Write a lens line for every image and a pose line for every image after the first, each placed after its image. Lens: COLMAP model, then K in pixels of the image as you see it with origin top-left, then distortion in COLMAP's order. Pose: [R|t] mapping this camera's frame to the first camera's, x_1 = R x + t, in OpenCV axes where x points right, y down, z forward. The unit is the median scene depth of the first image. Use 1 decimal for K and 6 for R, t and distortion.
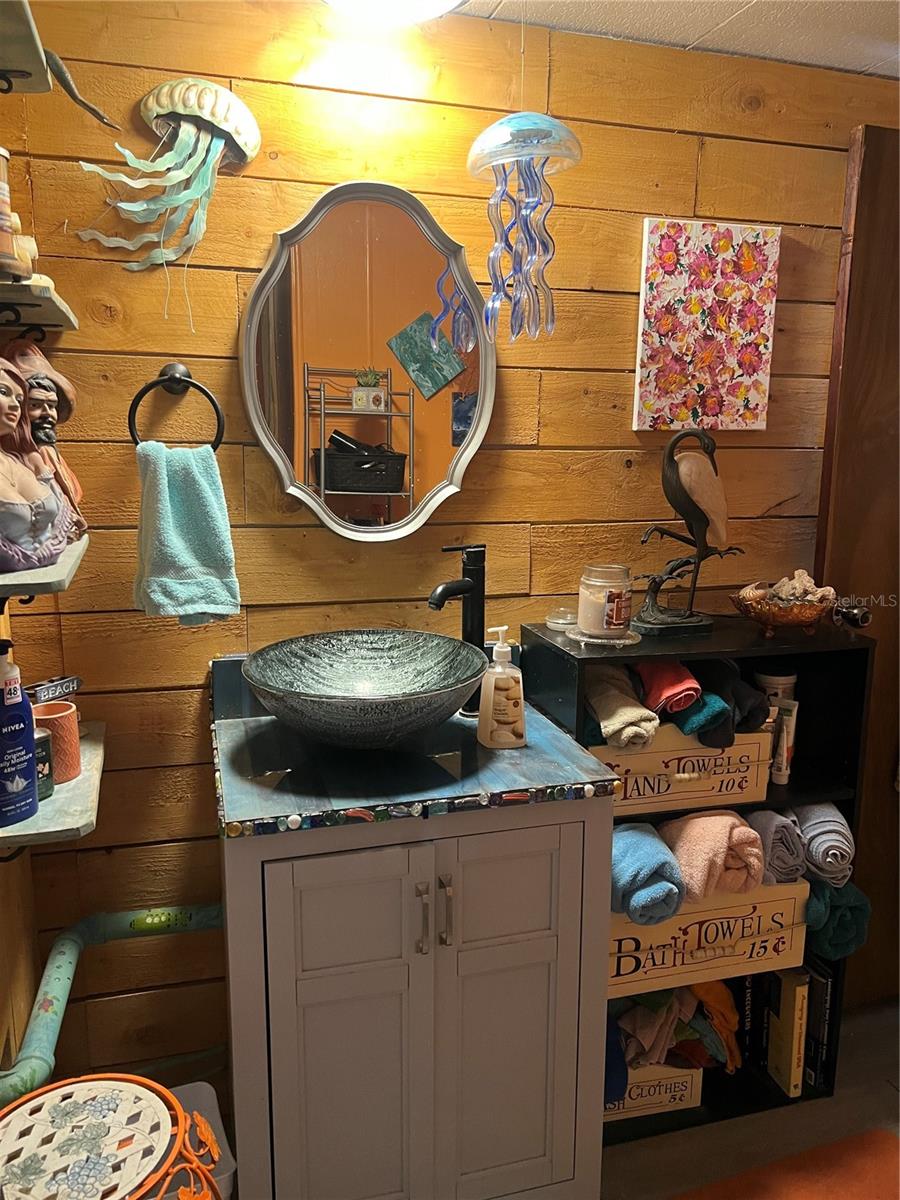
lens RADIAL K [[906.2, 0, 460.2], [0, 906.2, 598.6], [0, 0, 1]] dist [0.050270, -0.063012]
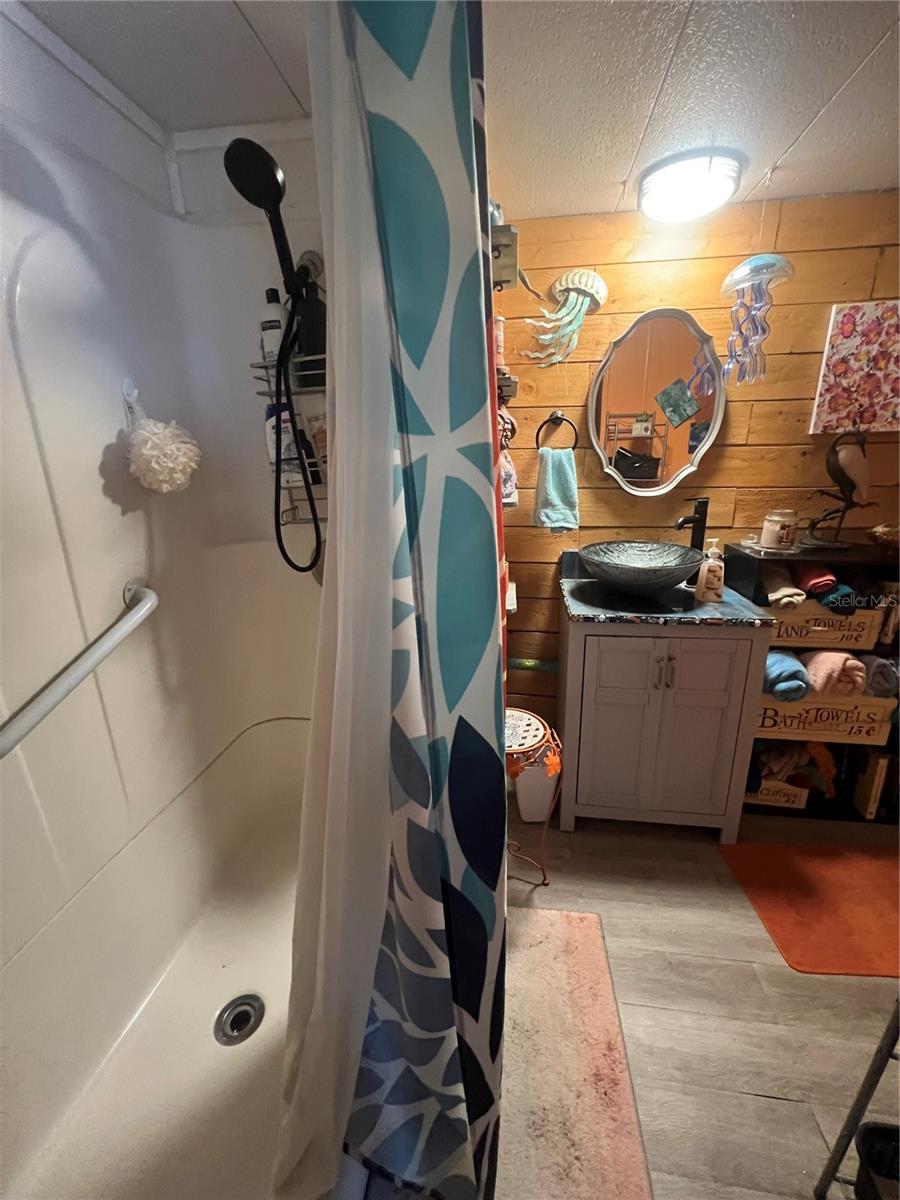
lens RADIAL K [[483.7, 0, 456.6], [0, 483.7, 598.4], [0, 0, 1]] dist [-0.003632, 0.001808]
pose [[0.909871, 0.090585, -0.404882, -0.024624], [-0.048753, 0.992457, 0.112485, 0.062376], [0.412017, -0.082607, 0.907424, -0.161355]]
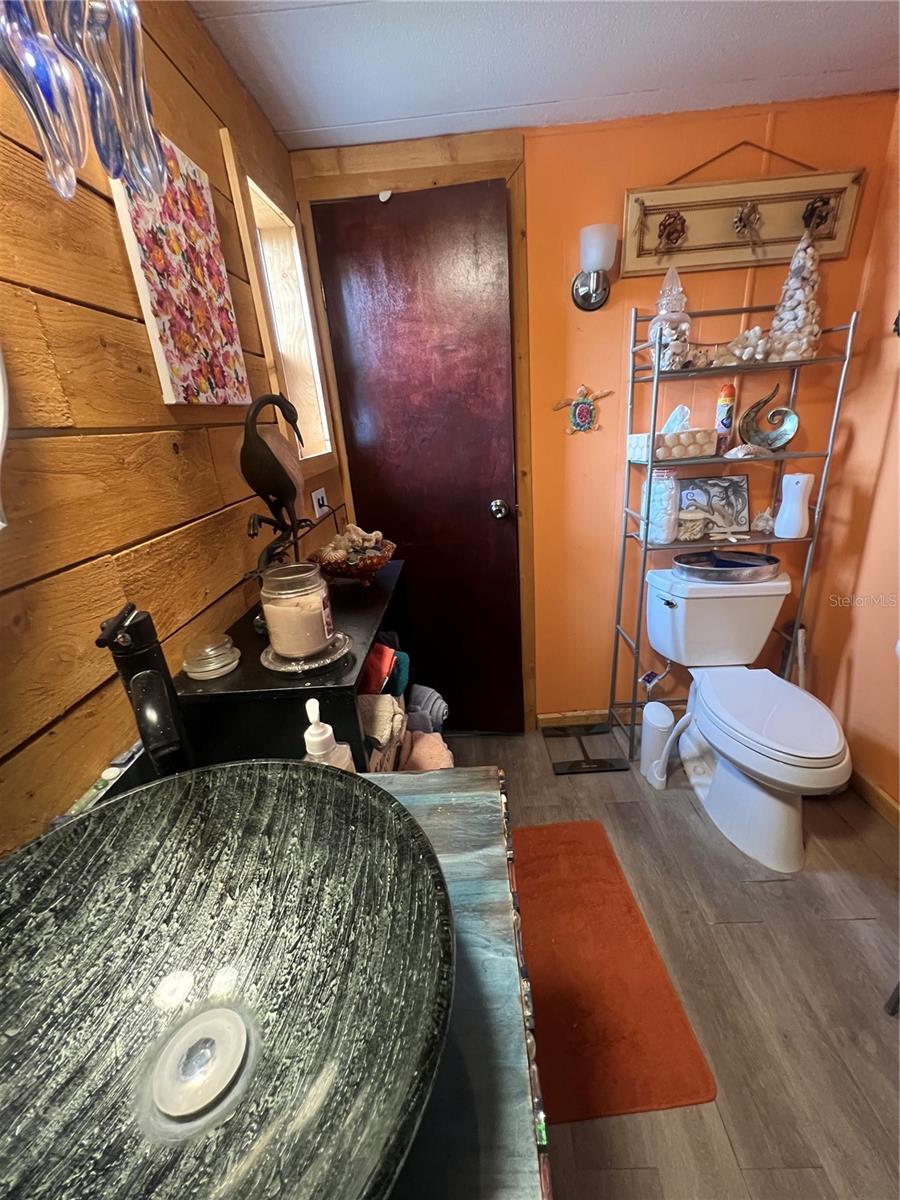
lens RADIAL K [[483.7, 0, 456.4], [0, 483.7, 596.9], [0, 0, 1]] dist [-0.003632, 0.001808]
pose [[0.303756, -0.369333, 0.878251, -0.175352], [0.257074, 0.919389, 0.297720, -0.101985], [-0.917412, 0.135342, 0.374216, 0.704617]]
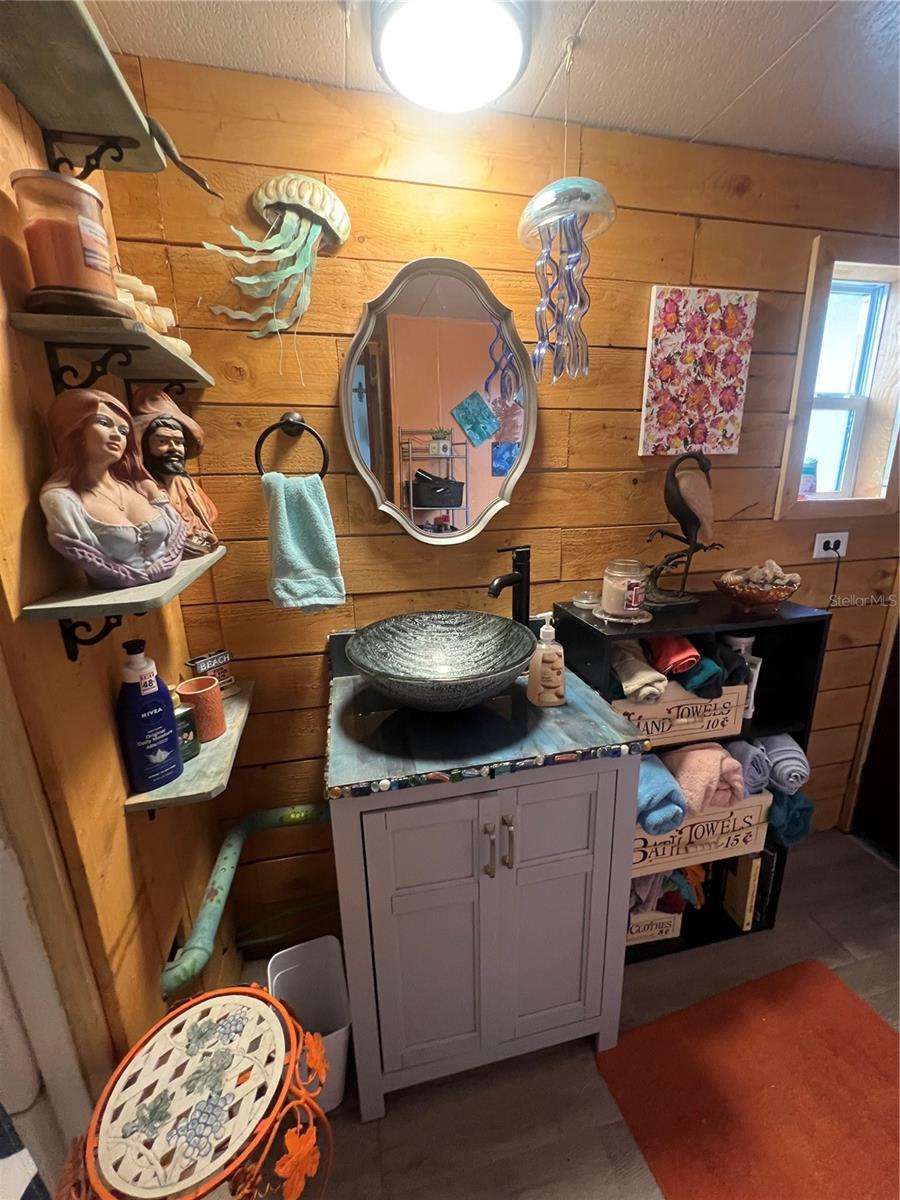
lens RADIAL K [[483.7, 0, 456.0], [0, 483.7, 597.0], [0, 0, 1]] dist [-0.003632, 0.001808]
pose [[0.997430, -0.010621, -0.070856, -0.030352], [0.015364, 0.997652, 0.066742, -0.034370], [0.069981, -0.067659, 0.995251, 0.293980]]
